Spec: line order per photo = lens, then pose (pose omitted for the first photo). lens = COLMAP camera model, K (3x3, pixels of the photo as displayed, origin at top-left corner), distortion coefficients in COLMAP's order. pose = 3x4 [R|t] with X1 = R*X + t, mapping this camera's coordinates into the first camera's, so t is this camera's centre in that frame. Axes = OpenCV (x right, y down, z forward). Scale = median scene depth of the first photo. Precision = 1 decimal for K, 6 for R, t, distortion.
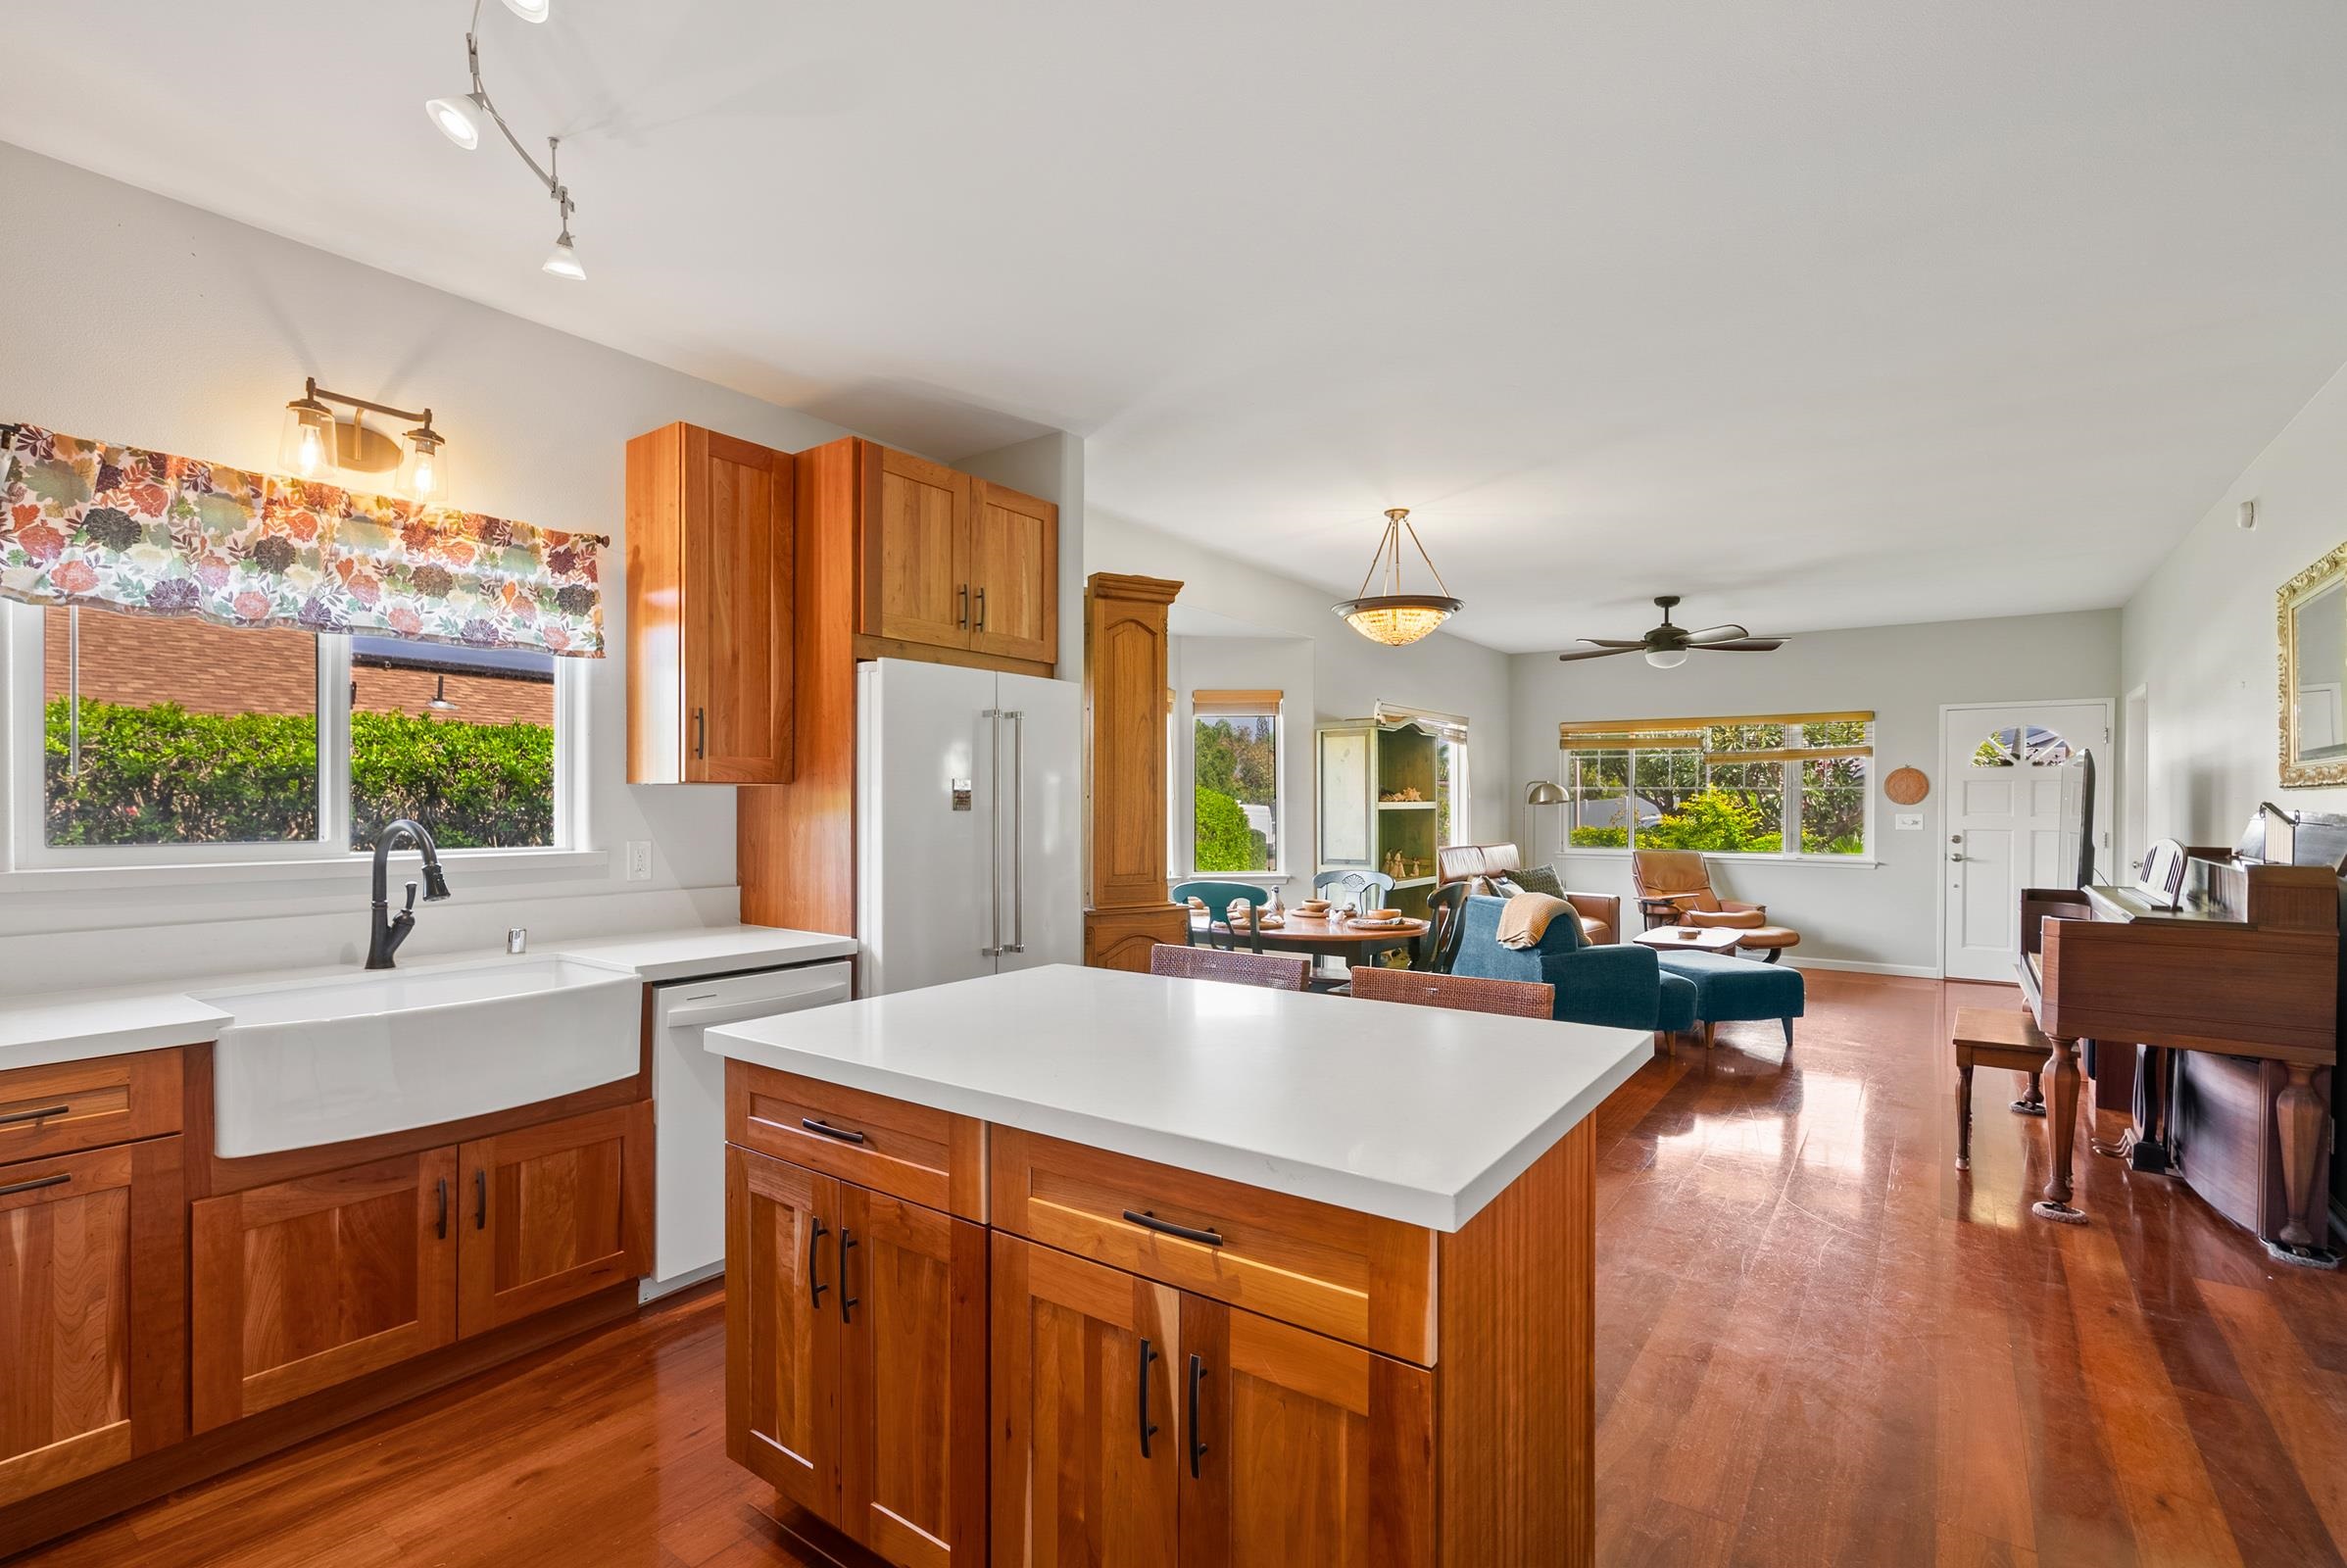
lens RADIAL K [[1069.6, 0, 1149.0], [0, 1069.6, 806.9], [0, 0, 1]] dist [-0.007672, 0.003748]
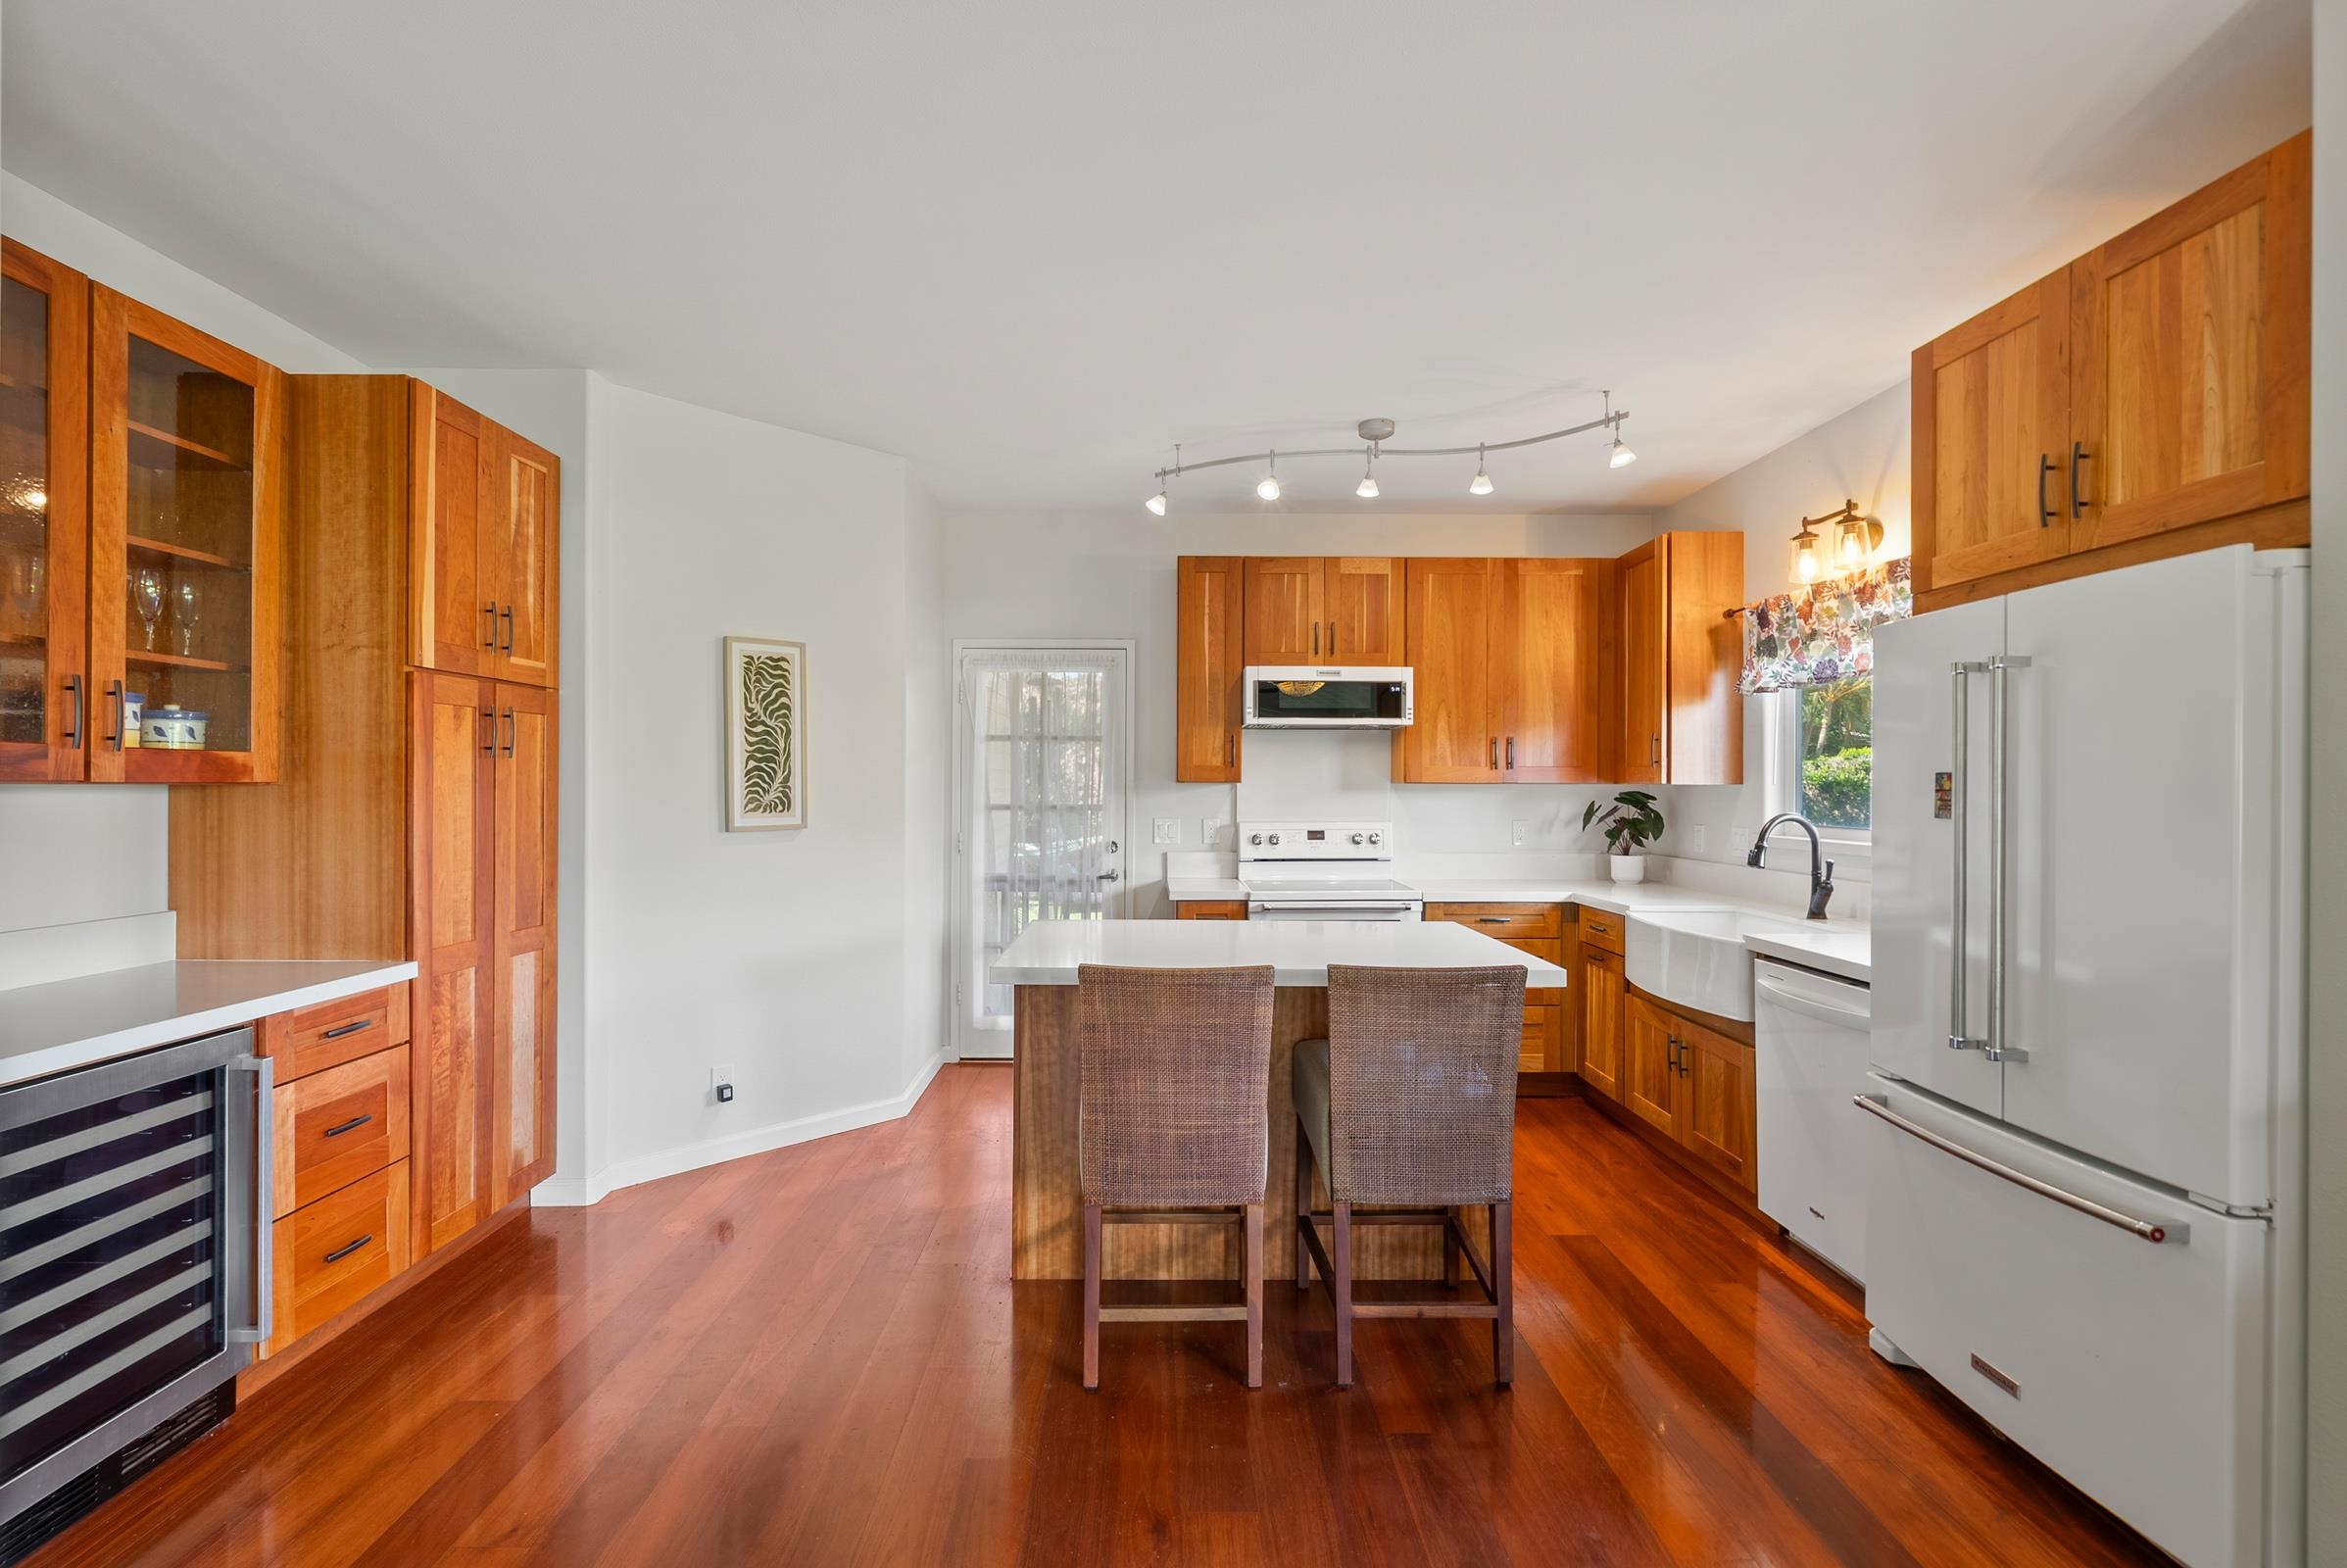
lens RADIAL K [[1069.6, 0, 1160.3], [0, 1069.6, 790.2], [0, 0, 1]] dist [-0.007672, 0.003748]
pose [[-0.793809, -0.003502, -0.608157, 0.779954], [-0.008623, 0.999948, 0.005498, -0.017533], [0.608106, 0.009608, -0.793798, 1.518082]]
